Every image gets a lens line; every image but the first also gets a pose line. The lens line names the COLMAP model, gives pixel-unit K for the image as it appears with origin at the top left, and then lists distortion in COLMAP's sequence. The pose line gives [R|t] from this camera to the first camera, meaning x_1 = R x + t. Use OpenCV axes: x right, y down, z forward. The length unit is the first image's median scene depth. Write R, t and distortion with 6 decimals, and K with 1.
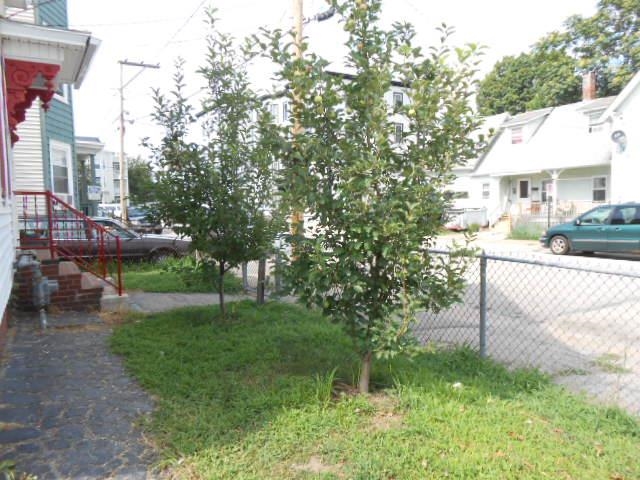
lens RADIAL K [[502.6, 0, 320.0], [0, 502.6, 240.0], [0, 0, 1]] dist [0.004972, 0.007076]
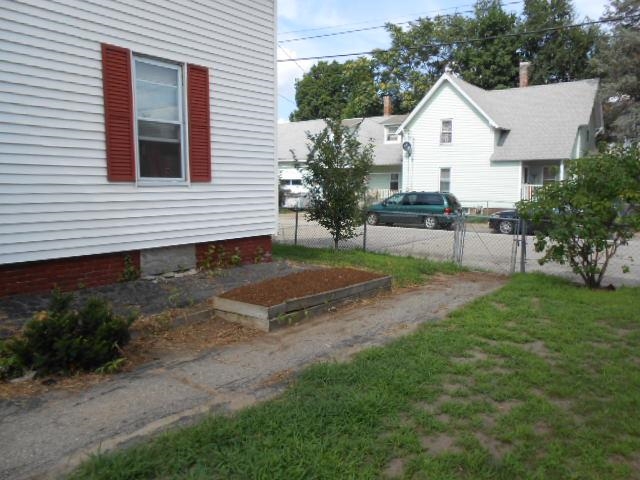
lens RADIAL K [[502.6, 0, 320.0], [0, 502.6, 240.0], [0, 0, 1]] dist [0.004972, 0.007076]
pose [[0.932584, -0.009451, 0.360829, -0.141075], [-0.001823, 0.999521, 0.030893, 0.017975], [-0.360948, -0.029468, 0.932120, -0.227372]]
